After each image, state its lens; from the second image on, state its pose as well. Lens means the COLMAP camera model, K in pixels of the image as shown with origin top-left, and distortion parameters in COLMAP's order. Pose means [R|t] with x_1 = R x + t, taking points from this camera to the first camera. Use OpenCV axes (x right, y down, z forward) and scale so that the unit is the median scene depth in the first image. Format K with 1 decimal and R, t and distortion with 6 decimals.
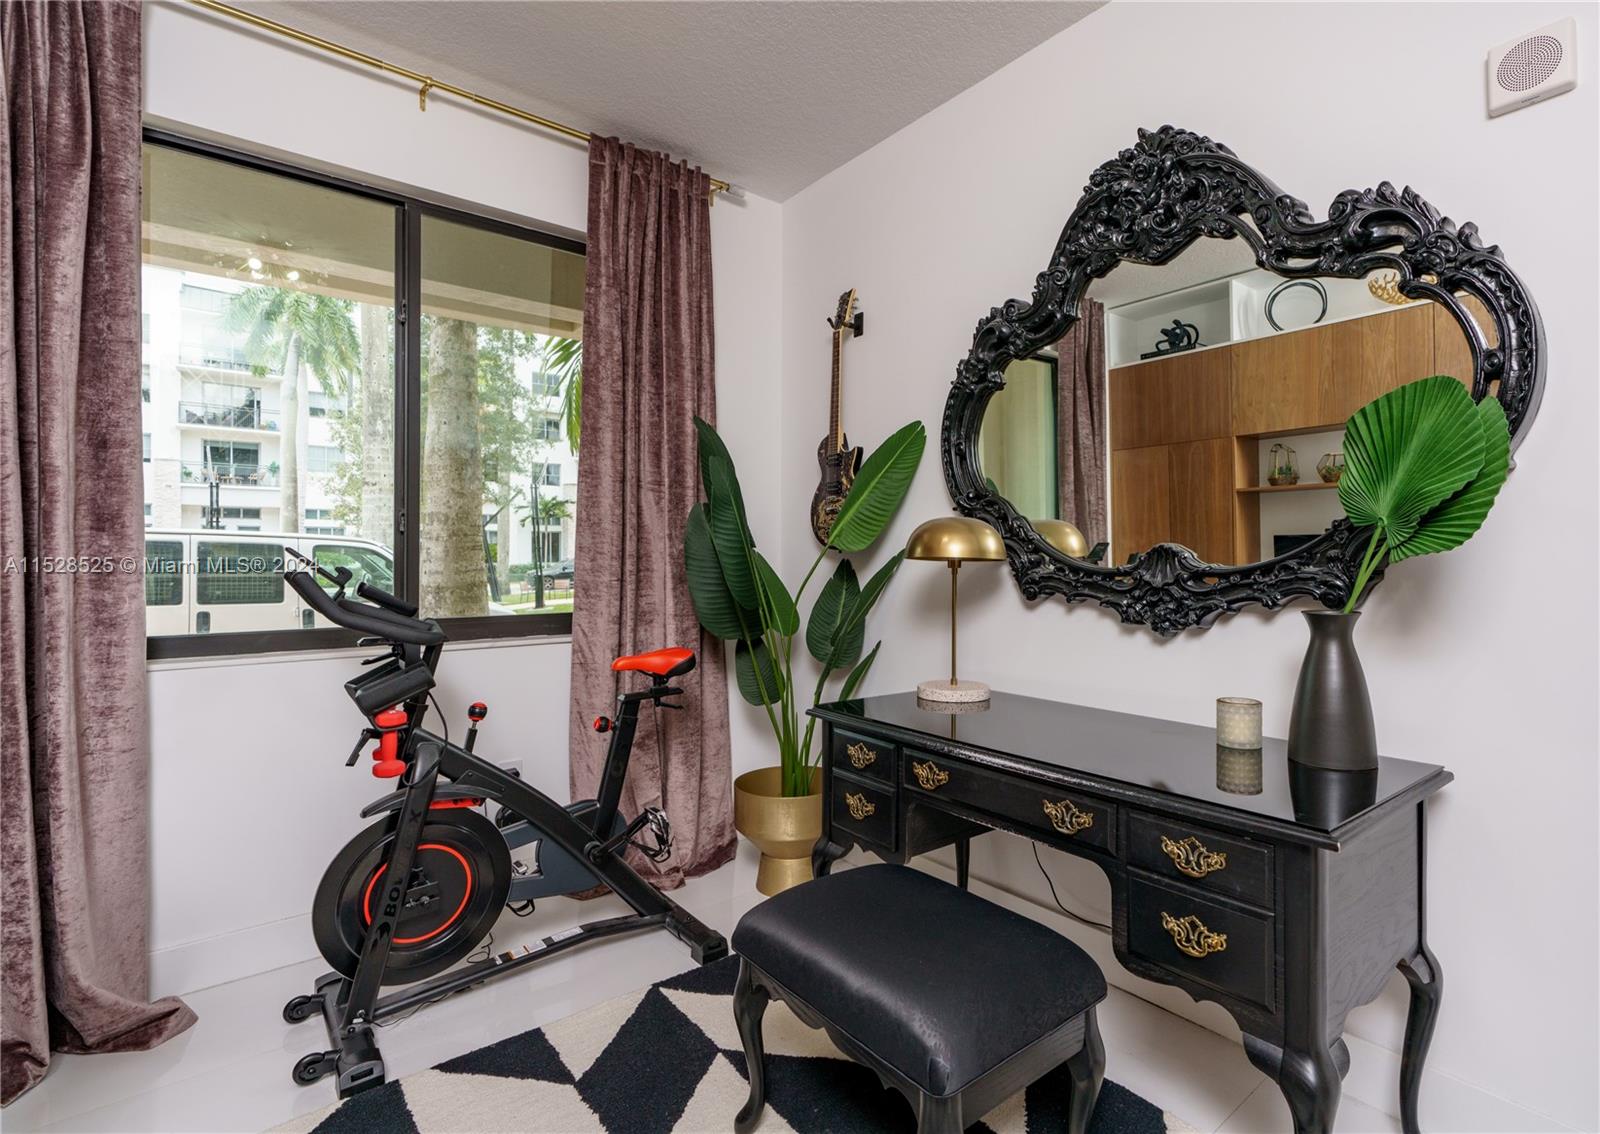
lens RADIAL K [[777.4, 0, 807.2], [0, 777.4, 555.6], [0, 0, 1]] dist [0.001928, 0.000803]
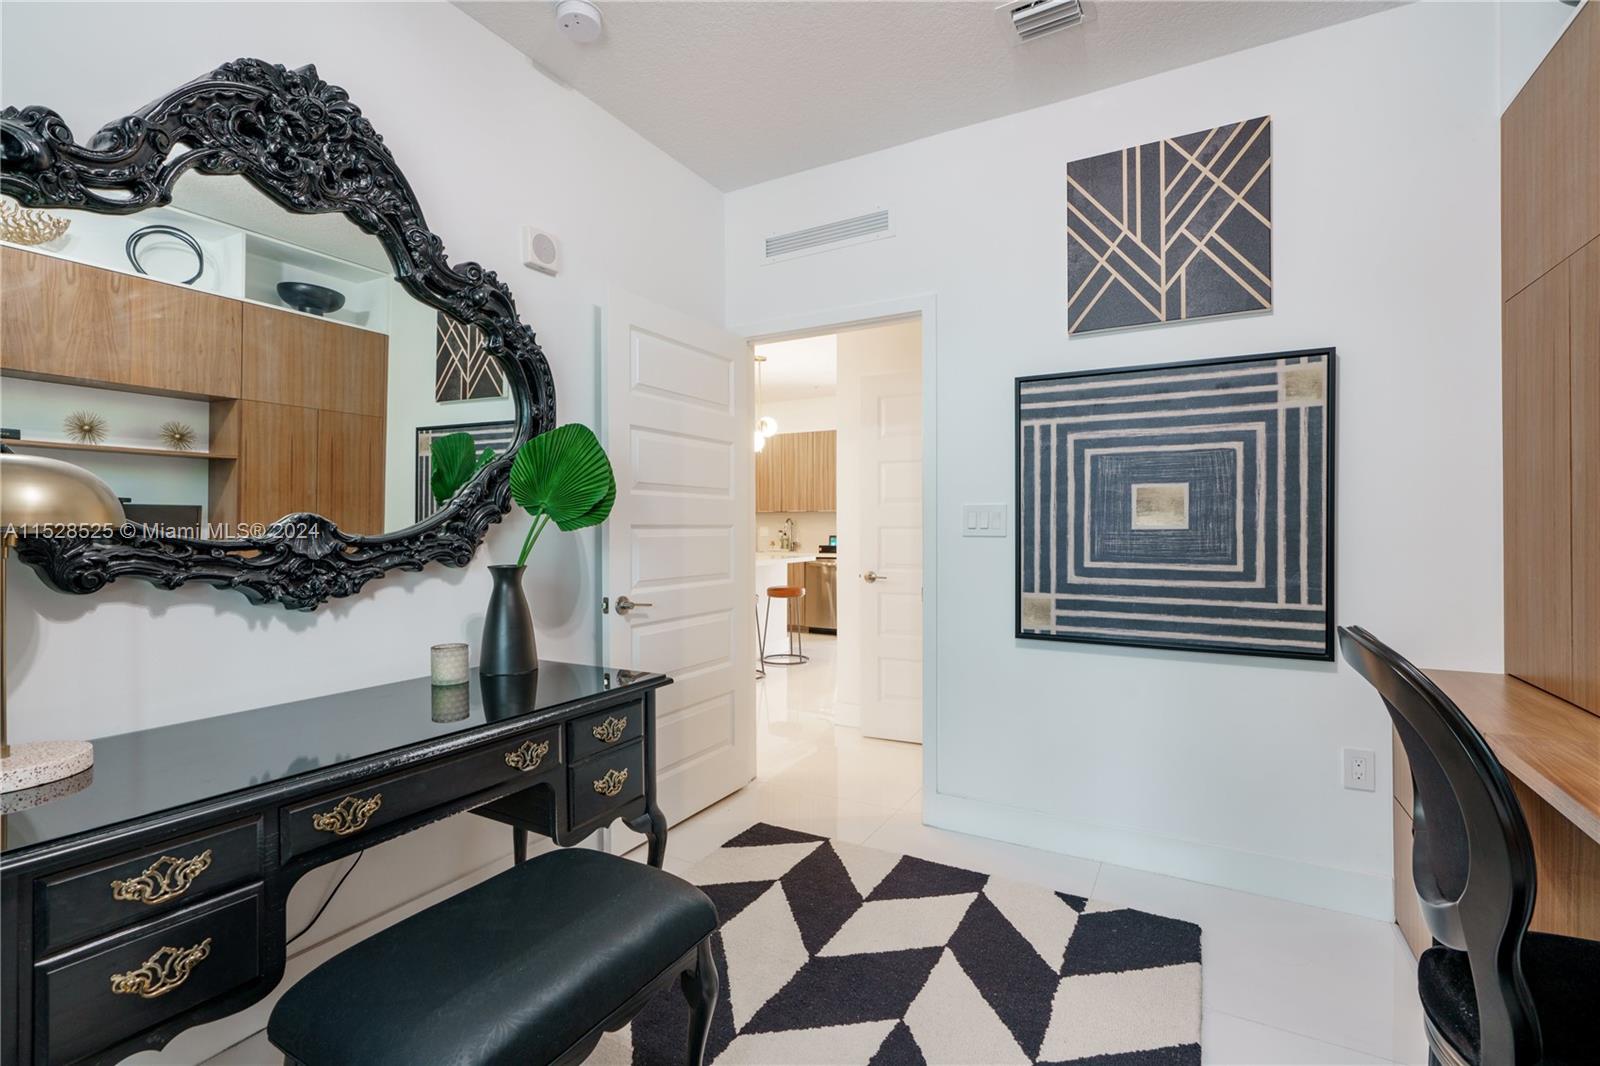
lens RADIAL K [[717.2, 0, 807.7], [0, 717.2, 545.3], [0, 0, 1]] dist [0.004042, 0.000344]
pose [[-0.371317, -0.020420, 0.928282, -1.005909], [-0.001570, 0.999771, 0.021364, 0.005878], [-0.928505, 0.006476, -0.371264, 1.295702]]
